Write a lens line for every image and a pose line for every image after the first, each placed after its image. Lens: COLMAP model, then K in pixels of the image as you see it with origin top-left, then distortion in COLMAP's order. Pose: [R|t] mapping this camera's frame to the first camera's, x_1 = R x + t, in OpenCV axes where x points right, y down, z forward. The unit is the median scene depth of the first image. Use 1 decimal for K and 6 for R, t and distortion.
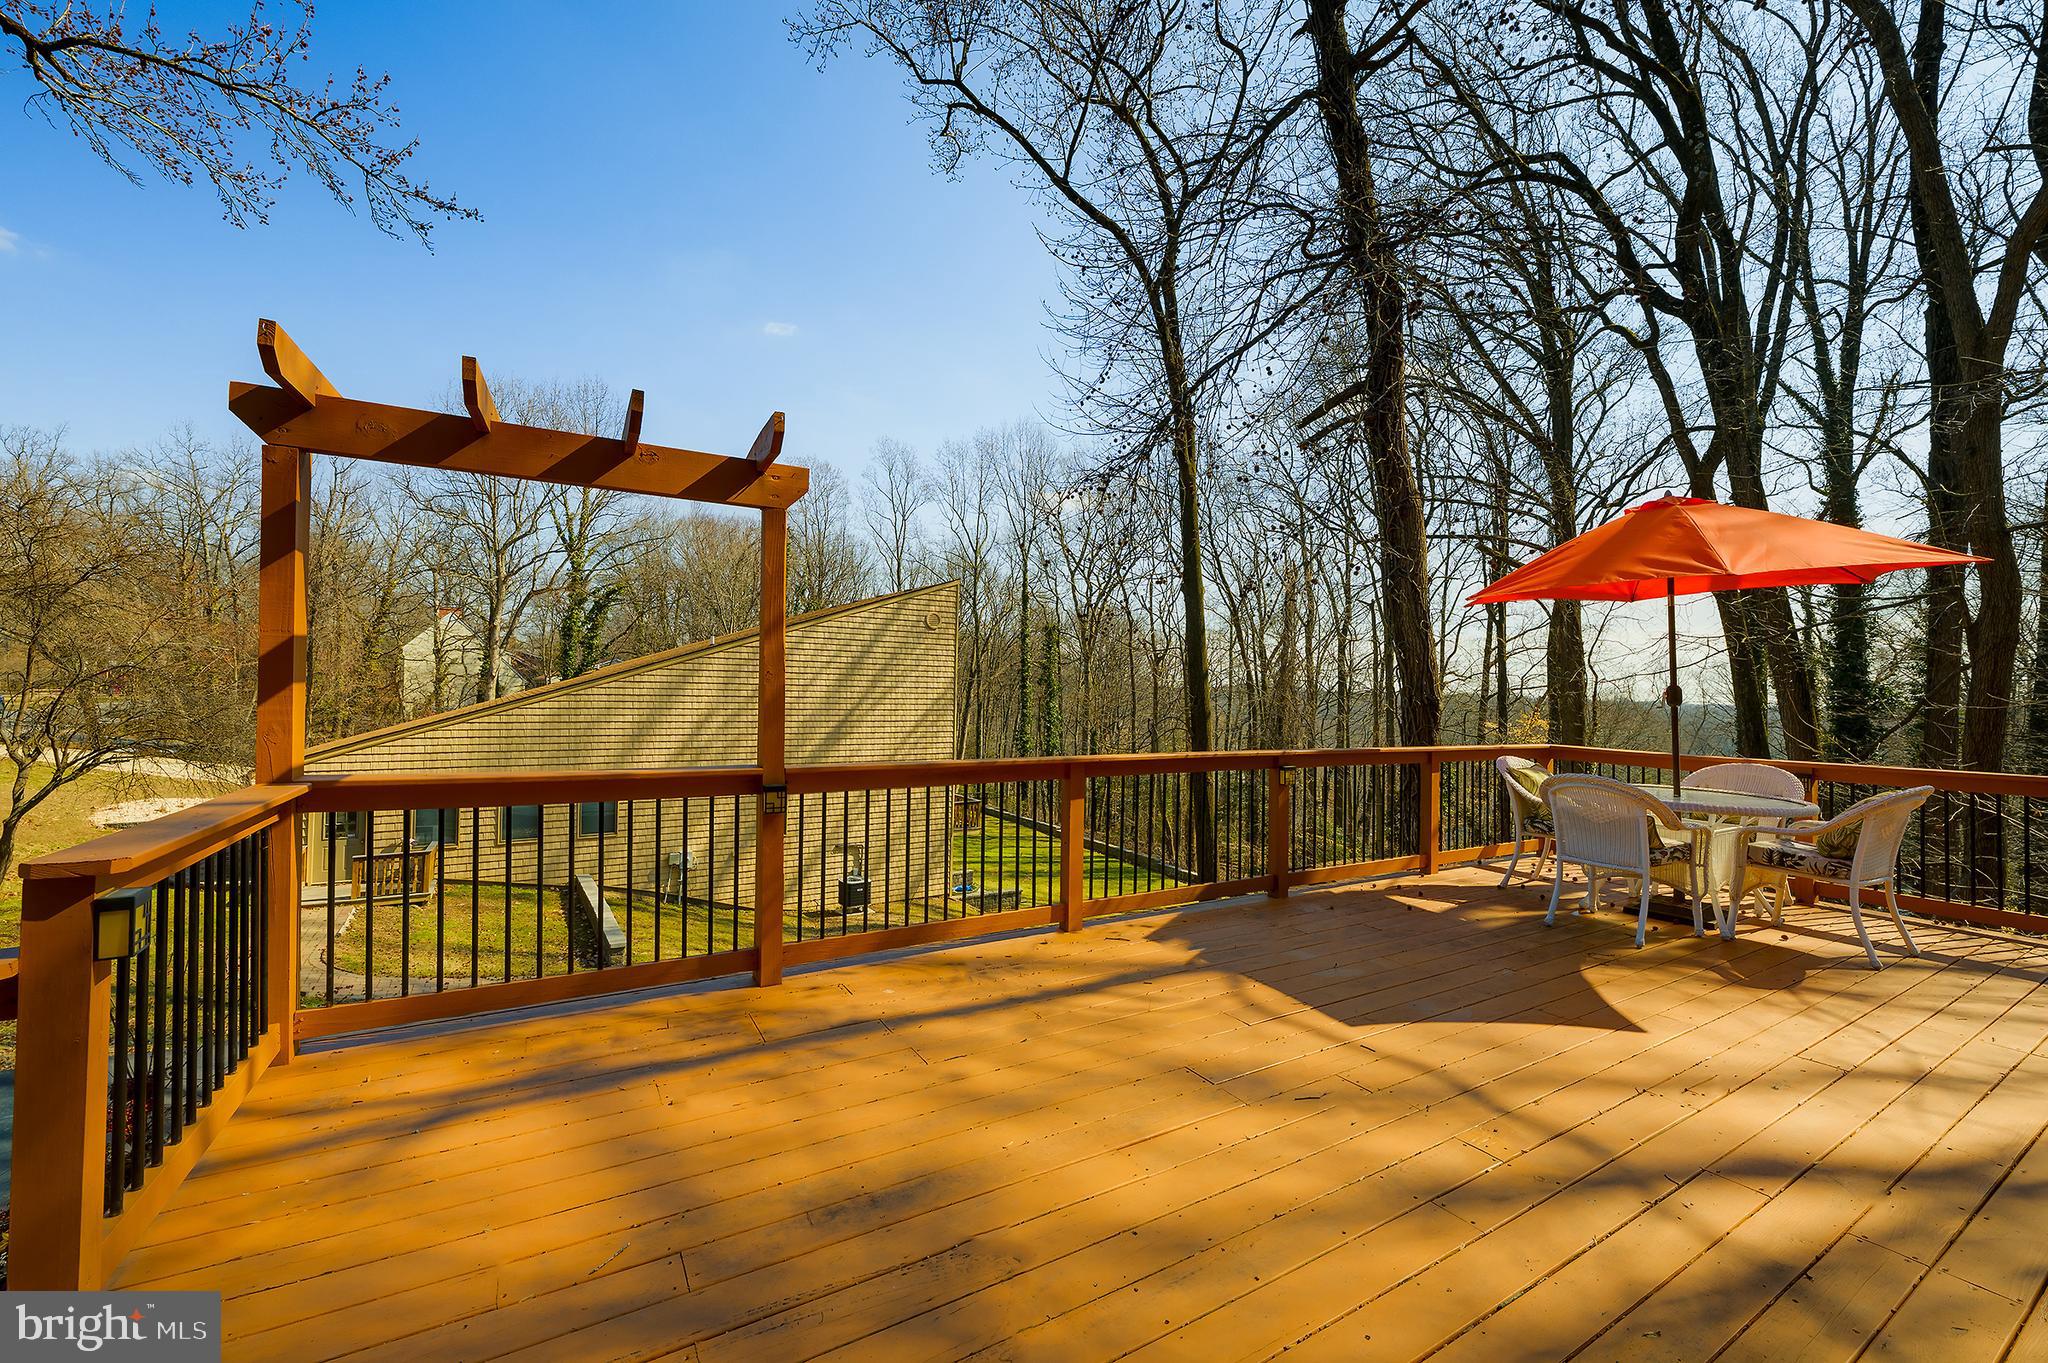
lens RADIAL K [[818.9, 0, 1024.8], [0, 818.9, 695.8], [0, 0, 1]] dist [0.000148, -0.000044]
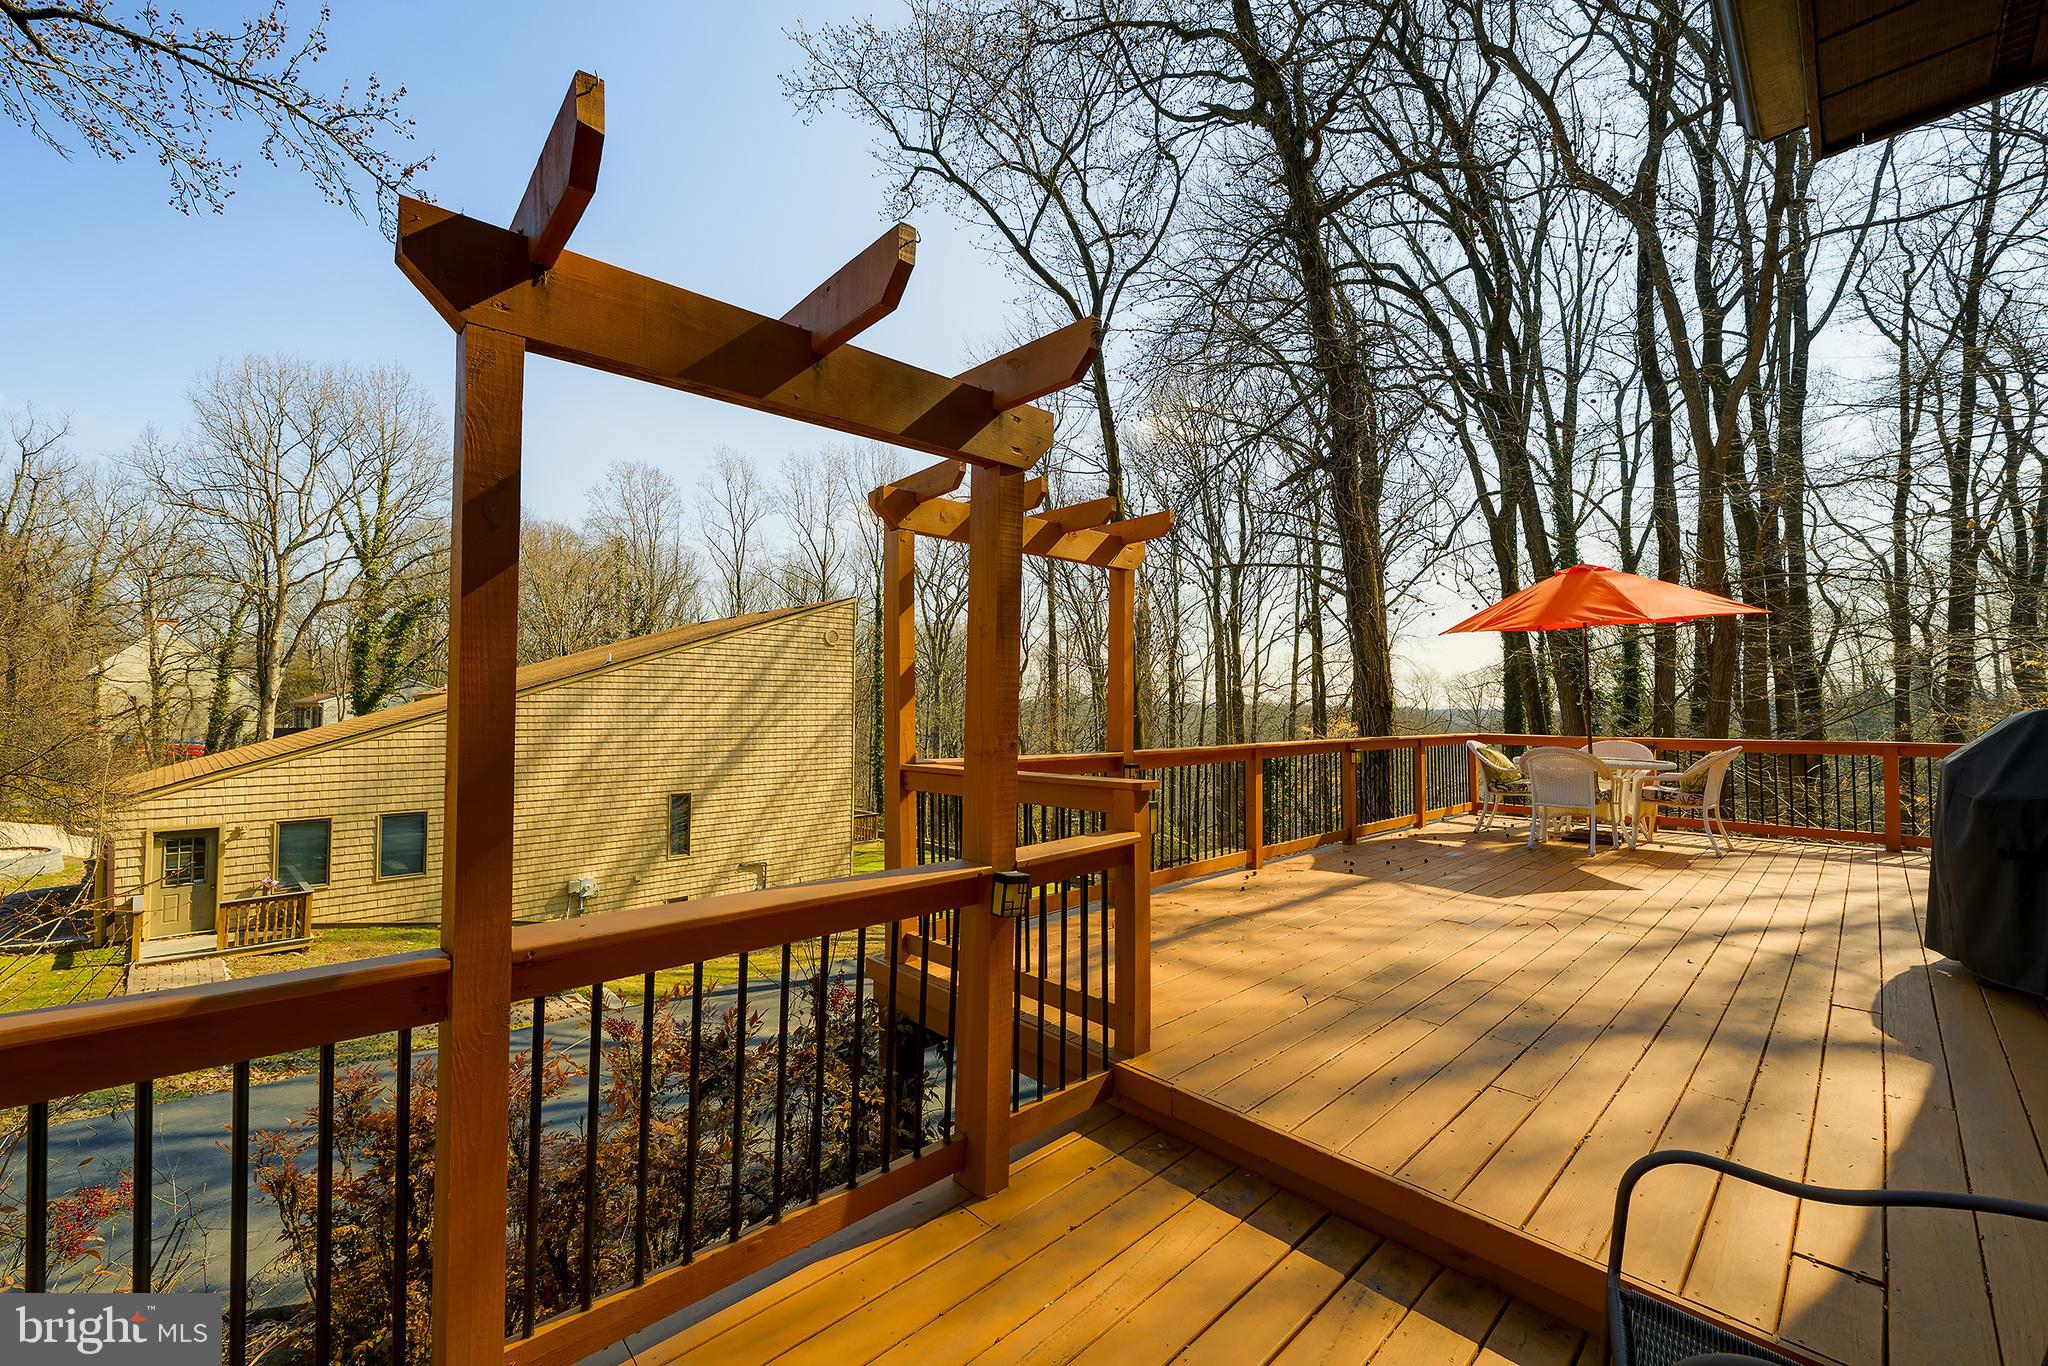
lens RADIAL K [[816.4, 0, 1034.7], [0, 816.4, 702.7], [0, 0, 1]] dist [-0.001132, 0.000867]
pose [[0.973725, -0.016073, 0.227158, -0.189466], [0.018208, 0.999808, -0.007309, 0.002279], [-0.226997, 0.011253, 0.973830, -0.082522]]
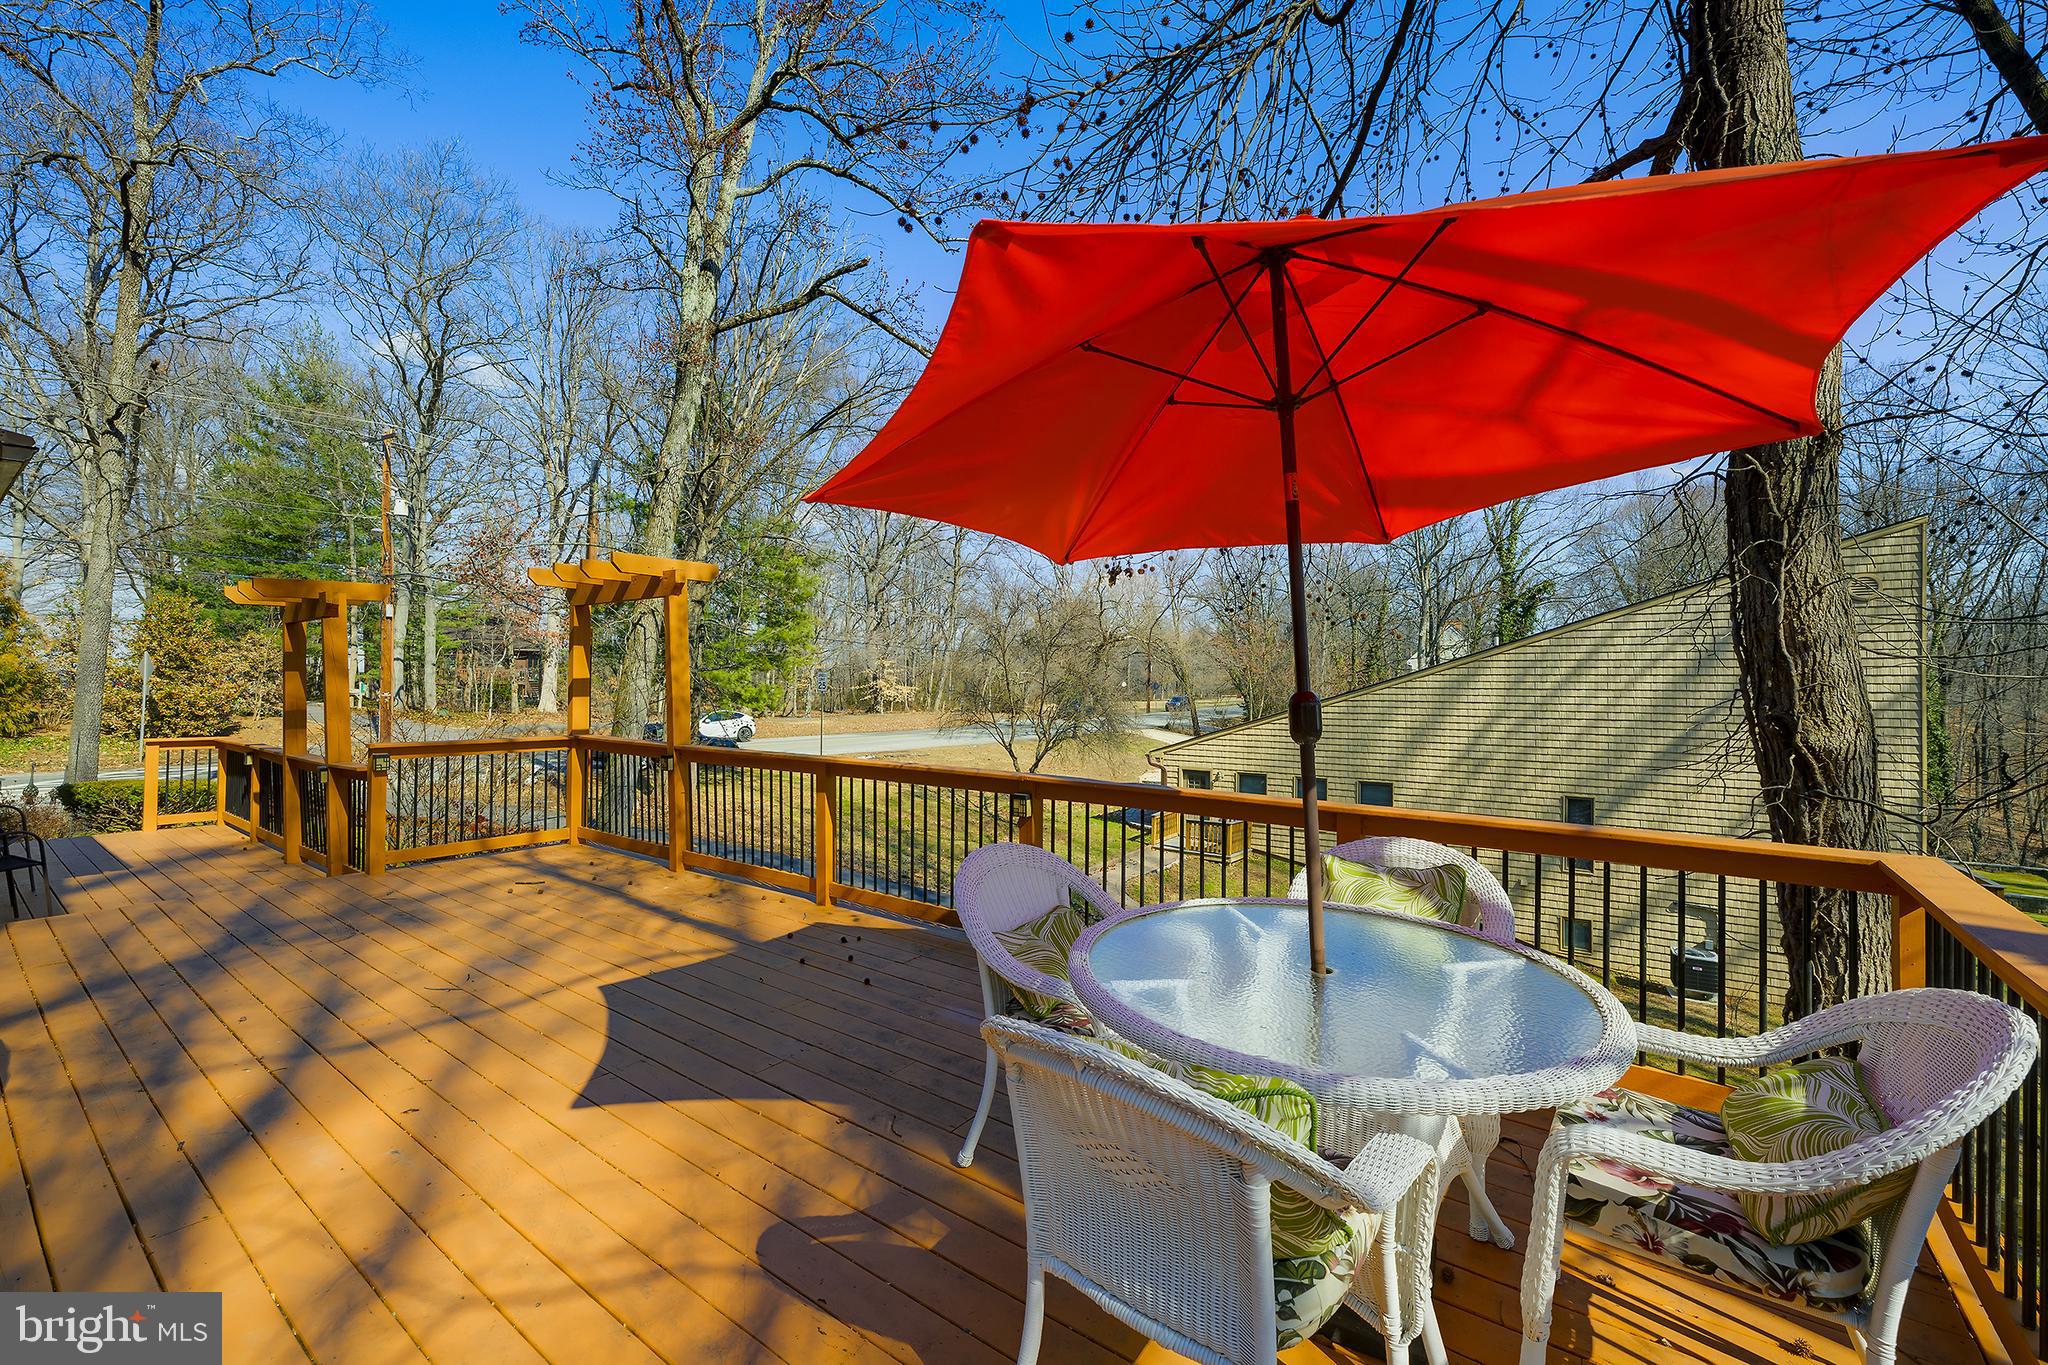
lens RADIAL K [[816.4, 0, 1020.1], [0, 816.4, 684.5], [0, 0, 1]] dist [-0.001132, 0.000867]
pose [[0.386360, -0.013847, -0.922244, 0.376889], [-0.004380, 0.999848, -0.016847, -0.003501], [0.922338, 0.010549, 0.386241, 0.239178]]
